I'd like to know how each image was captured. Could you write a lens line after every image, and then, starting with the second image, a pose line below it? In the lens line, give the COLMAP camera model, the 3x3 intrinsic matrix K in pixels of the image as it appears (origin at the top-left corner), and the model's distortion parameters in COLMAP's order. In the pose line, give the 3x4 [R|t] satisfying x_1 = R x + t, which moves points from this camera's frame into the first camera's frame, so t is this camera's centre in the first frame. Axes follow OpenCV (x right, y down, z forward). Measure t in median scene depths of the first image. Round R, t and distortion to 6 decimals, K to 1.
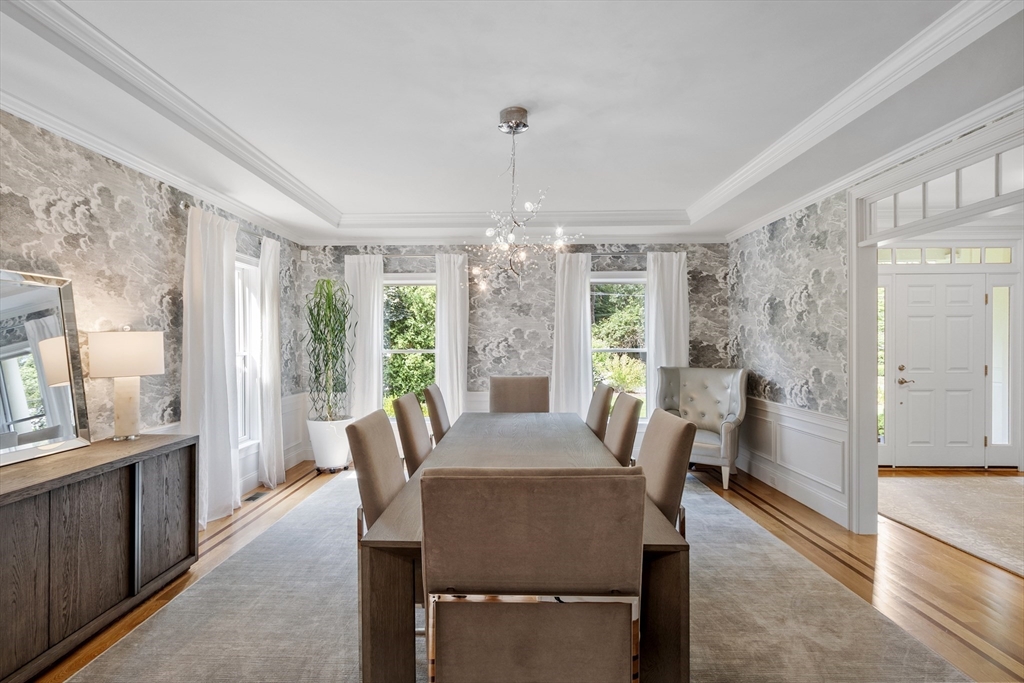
lens RADIAL K [[469.9, 0, 507.8], [0, 469.9, 341.1], [0, 0, 1]] dist [-0.002380, -0.001694]
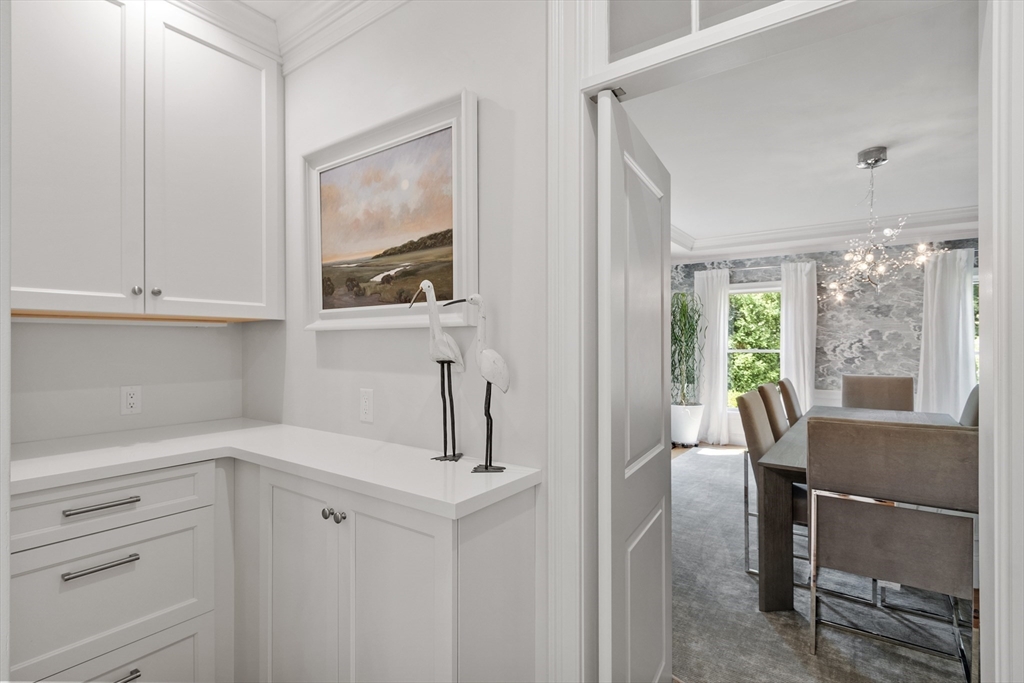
lens RADIAL K [[469.9, 0, 502.8], [0, 469.9, 342.5], [0, 0, 1]] dist [-0.002380, -0.001694]
pose [[0.798542, 0.002600, -0.601933, -0.010394], [-0.000927, 0.999995, 0.003089, -0.001916], [0.601938, -0.001909, 0.798541, -0.289311]]
